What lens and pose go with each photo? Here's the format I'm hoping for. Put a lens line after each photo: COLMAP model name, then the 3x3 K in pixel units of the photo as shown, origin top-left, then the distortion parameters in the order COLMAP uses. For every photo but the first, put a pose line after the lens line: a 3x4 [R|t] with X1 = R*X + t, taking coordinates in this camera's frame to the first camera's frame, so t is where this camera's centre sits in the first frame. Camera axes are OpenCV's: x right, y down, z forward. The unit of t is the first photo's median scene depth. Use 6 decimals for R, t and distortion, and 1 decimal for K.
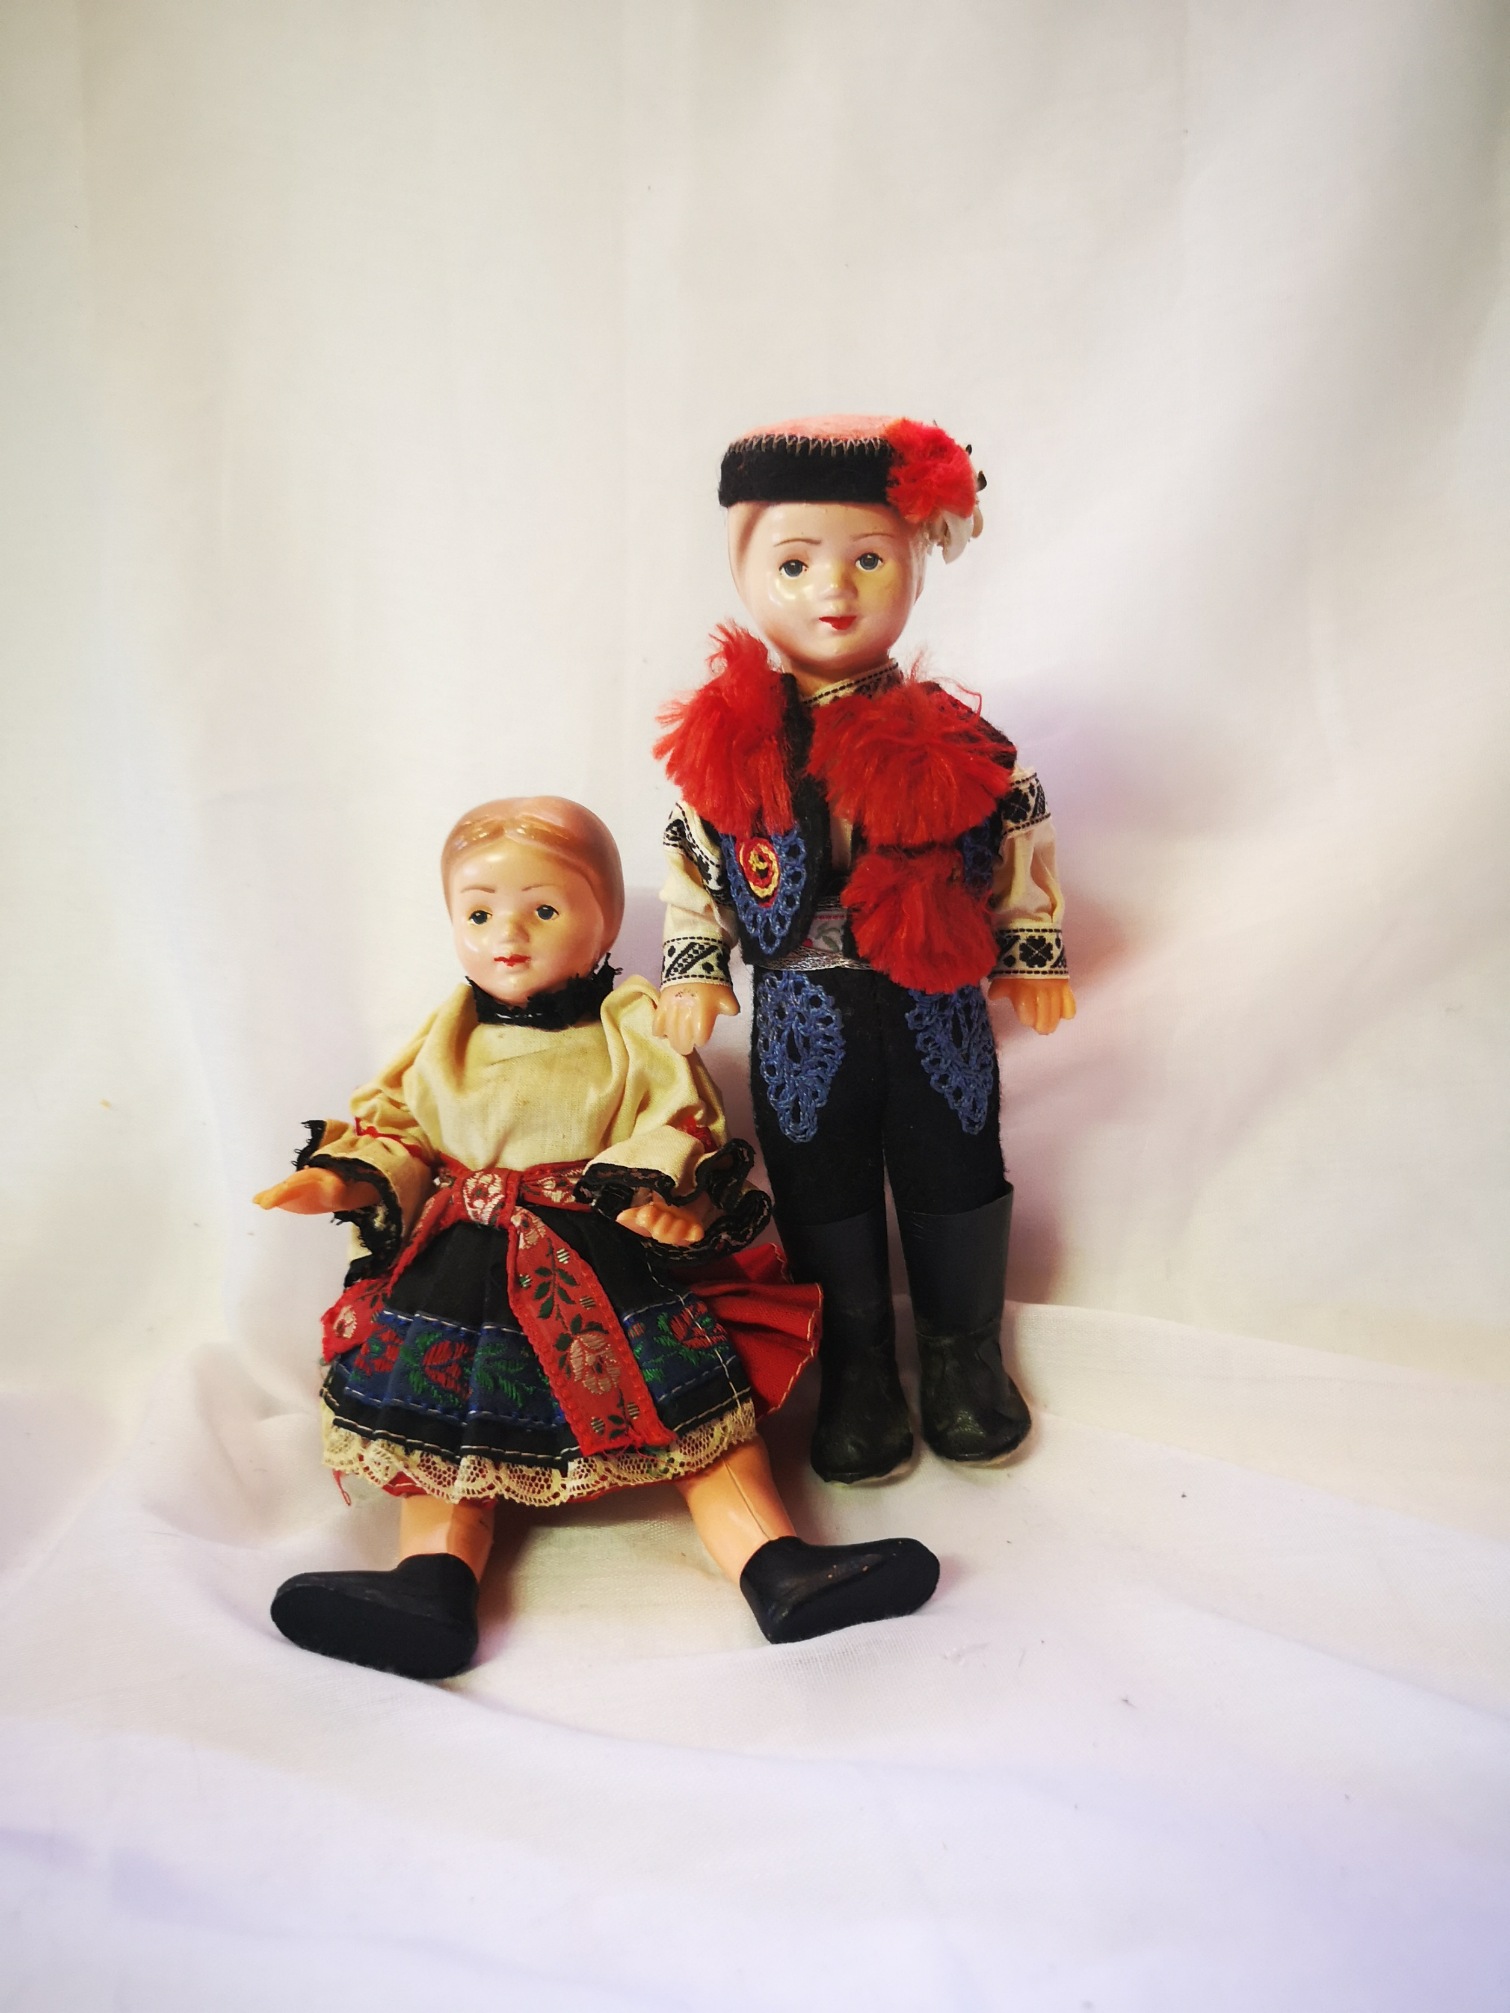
lens RADIAL K [[1647.1, 0, 755.0], [0, 1647.1, 1006.5], [0, 0, 1]] dist [0.007070, 0.002605]
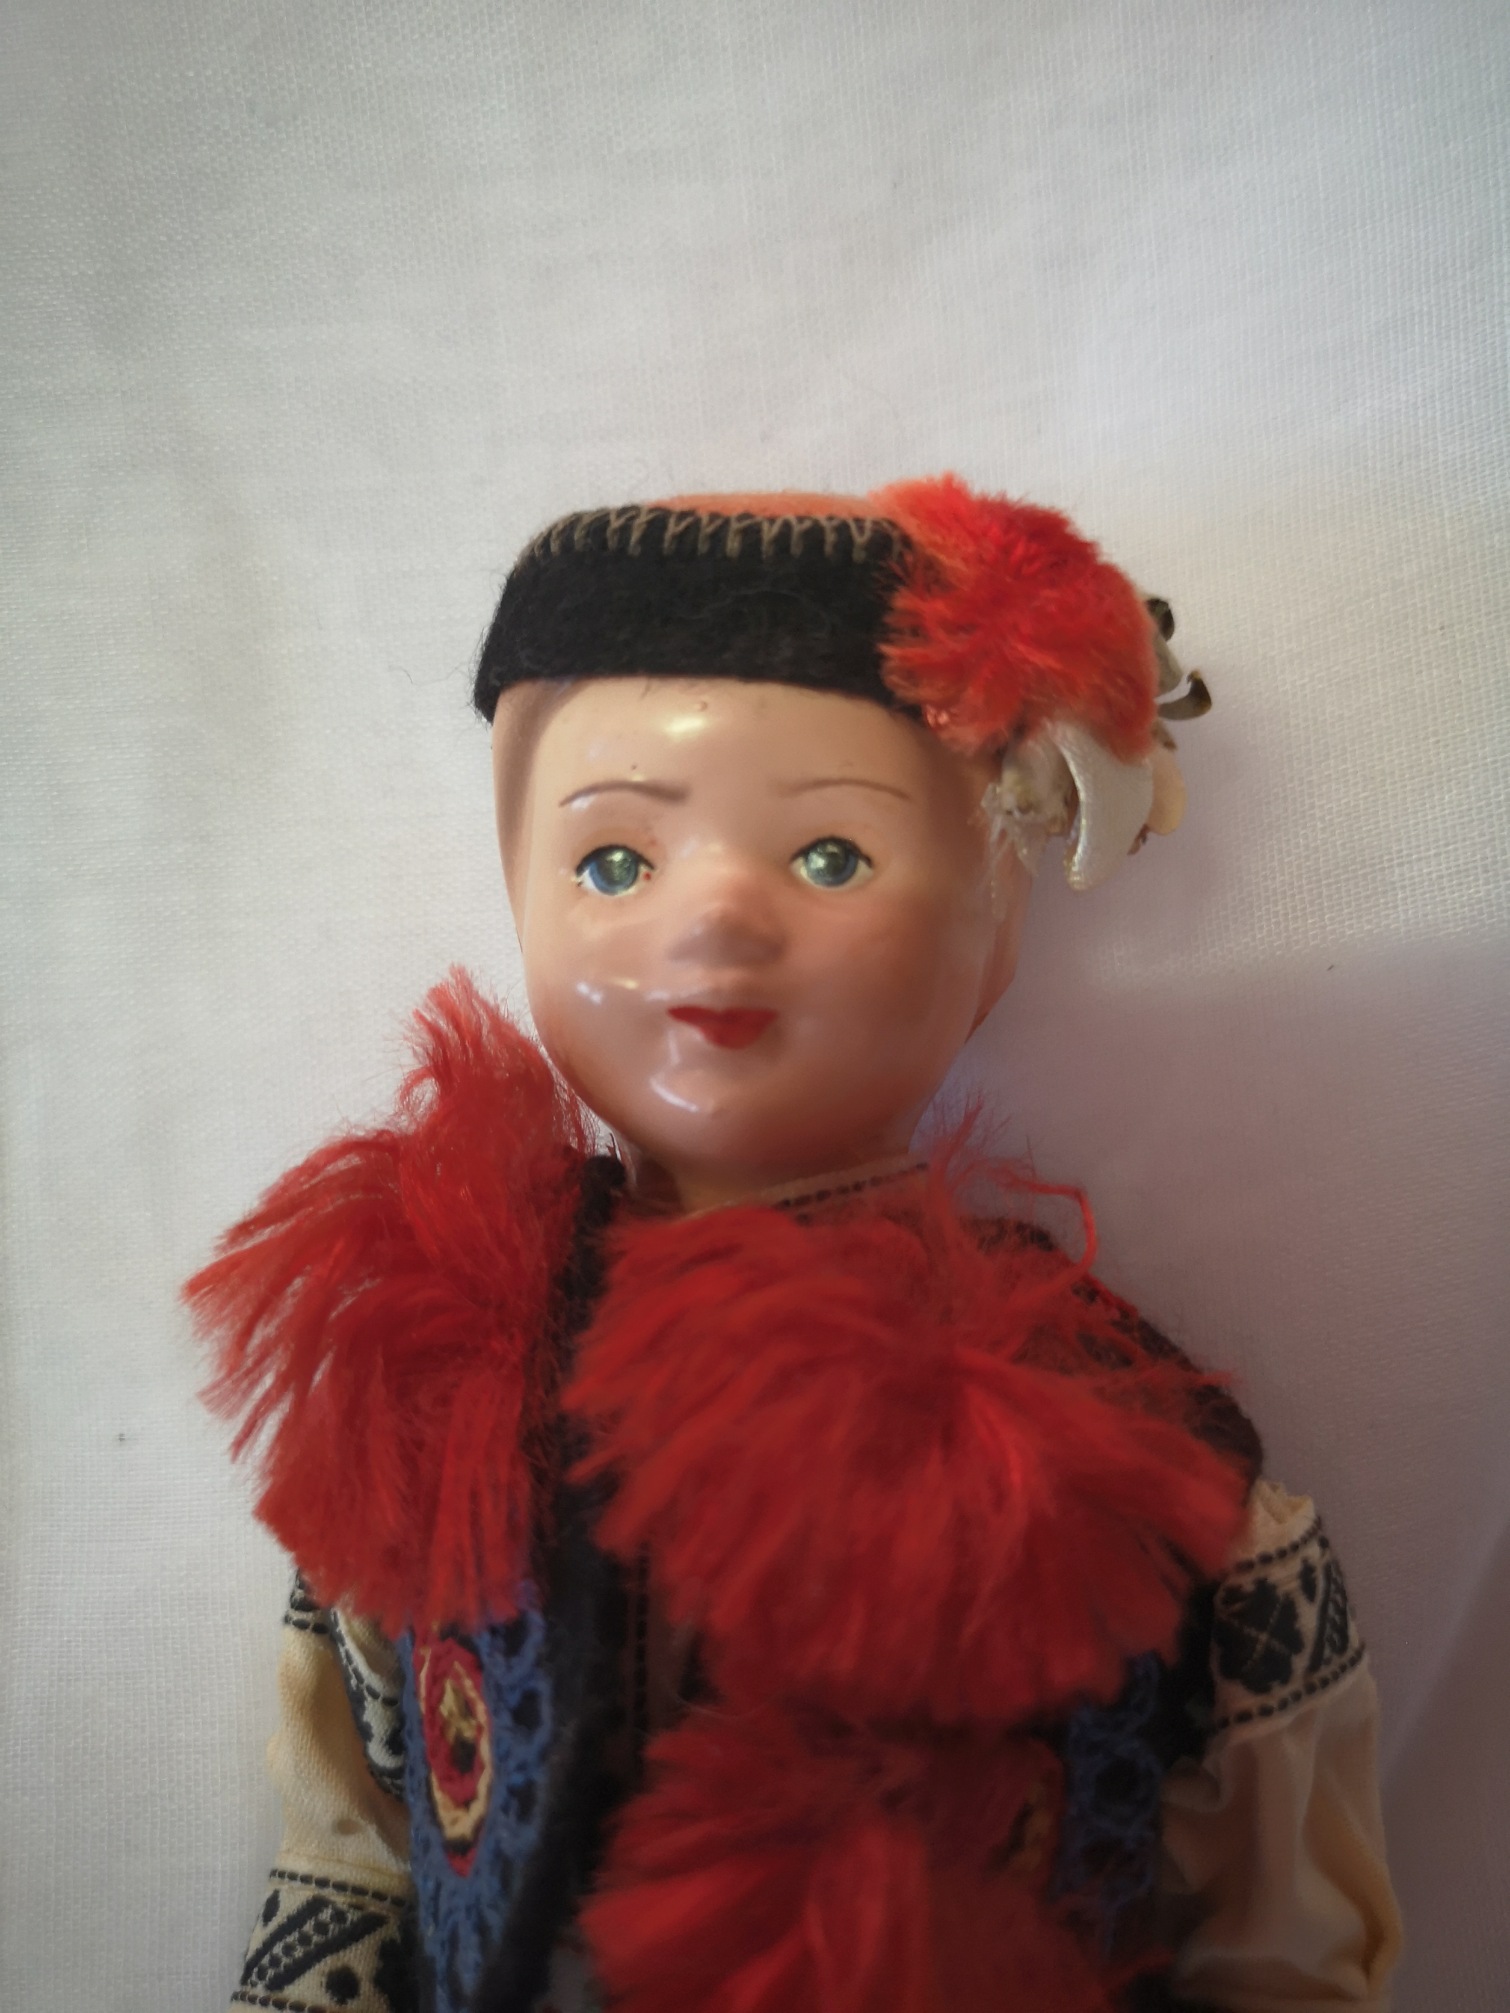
lens RADIAL K [[1782.4, 0, 755.0], [0, 1782.4, 1006.5], [0, 0, 1]] dist [0.003582, -0.069717]
pose [[0.986832, 0.064505, -0.148328, 0.103366], [-0.107945, 0.945586, -0.306945, -0.118312], [0.120457, 0.318914, 0.940098, 0.617290]]
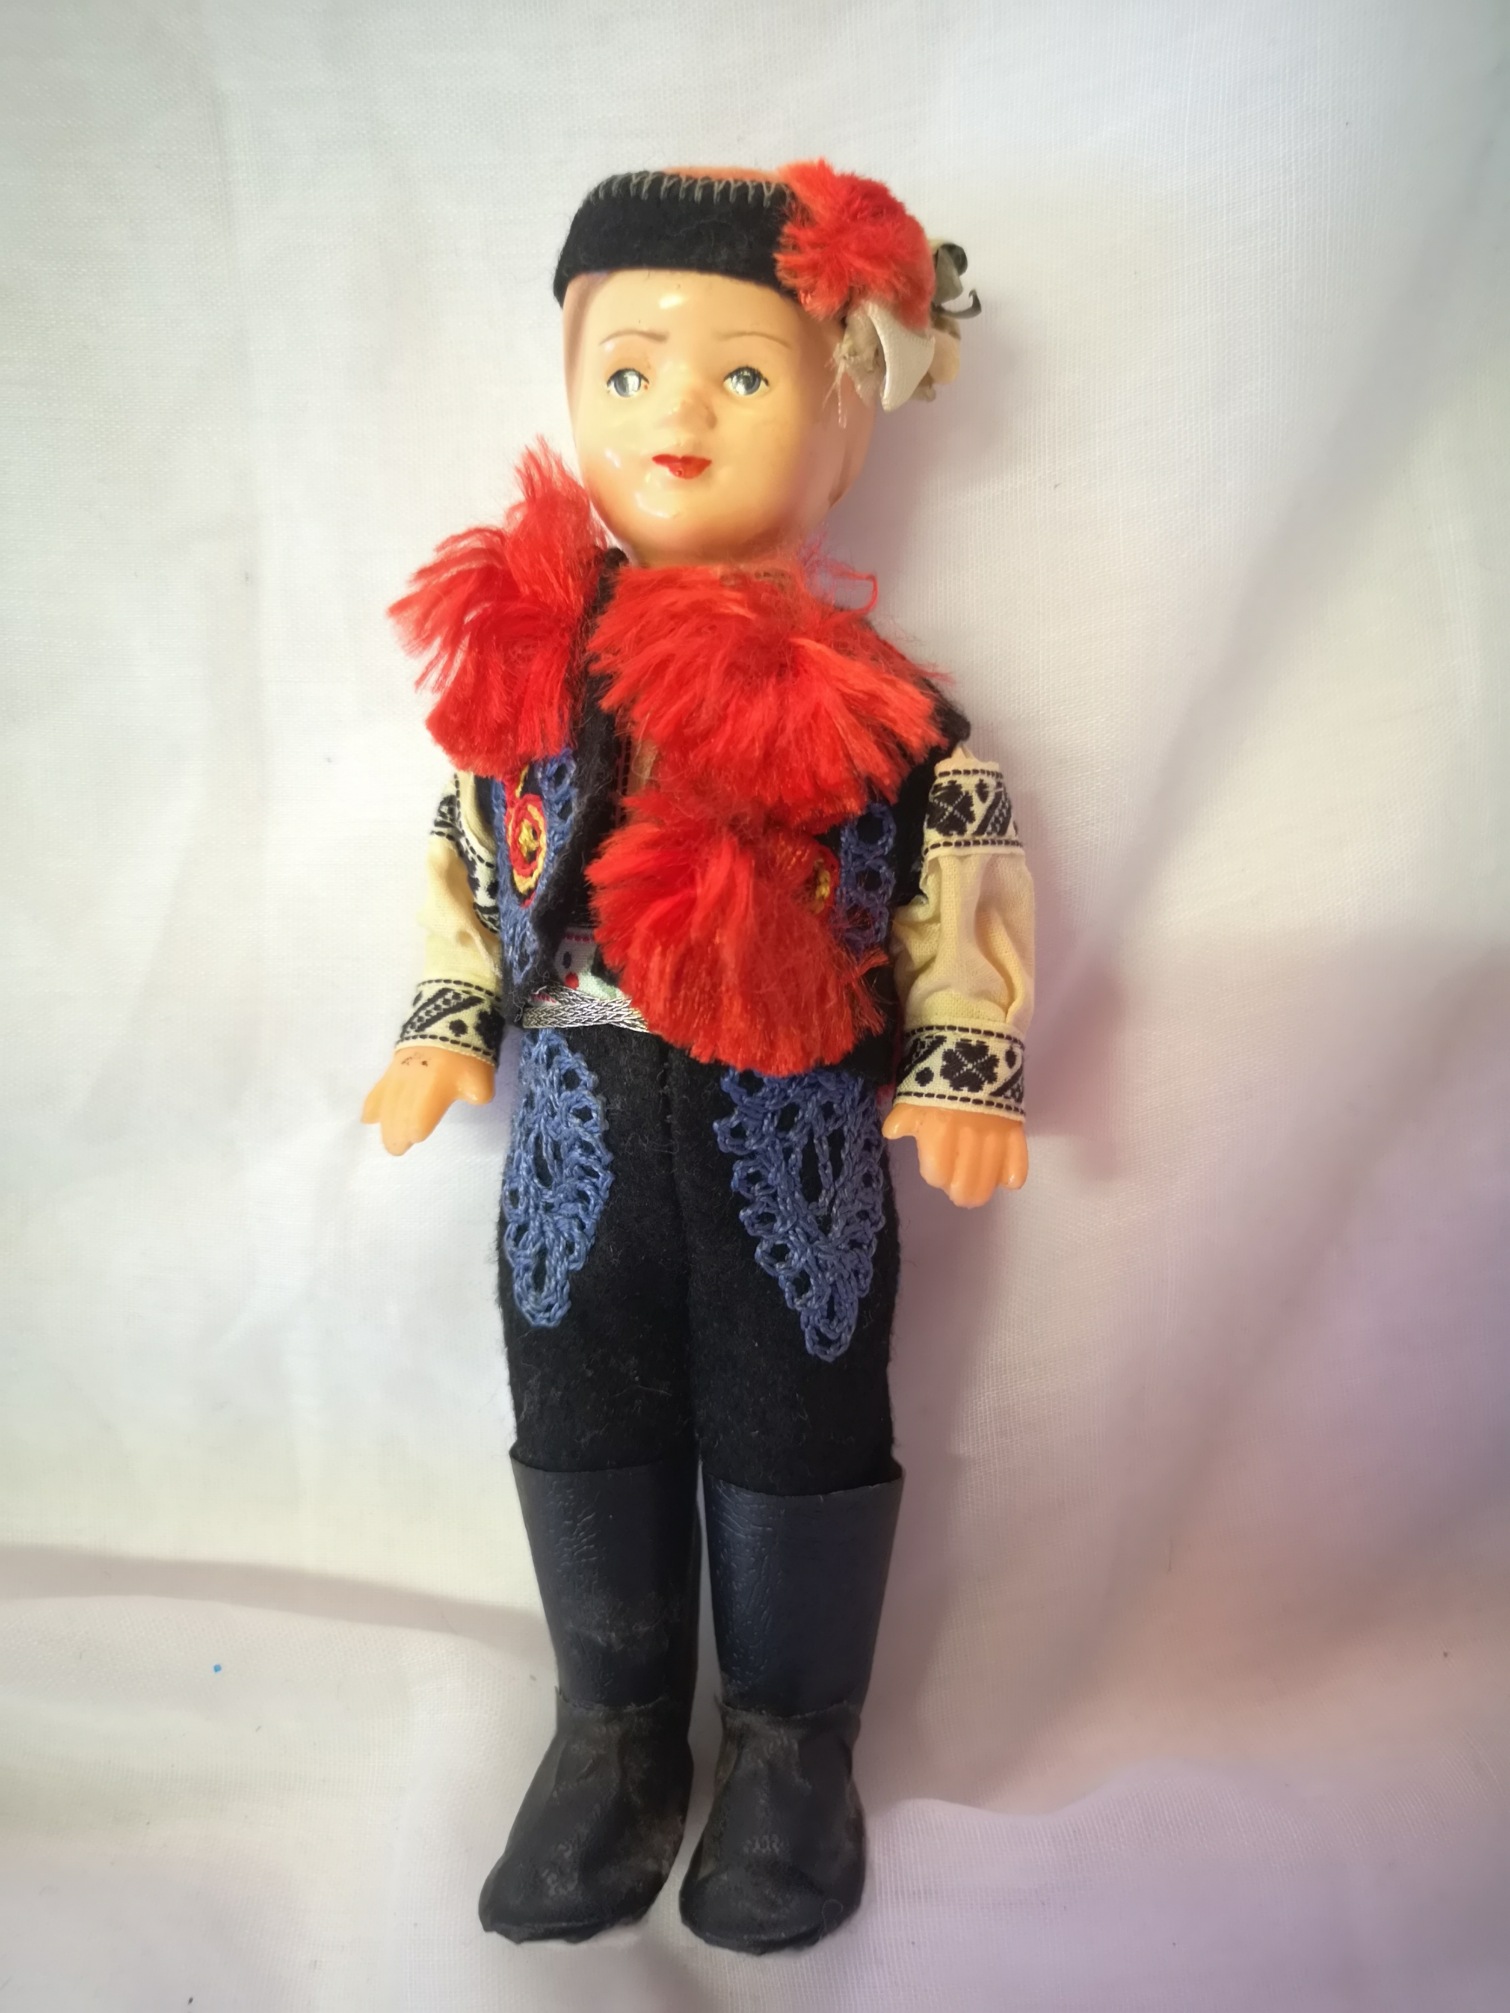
lens RADIAL K [[1737.3, 0, 755.0], [0, 1737.3, 1006.5], [0, 0, 1]] dist [0.013178, -0.002208]
pose [[0.977462, 0.132890, -0.164035, 0.198485], [-0.161570, 0.971018, -0.176125, 0.070153], [0.135875, 0.198659, 0.970604, 0.381963]]
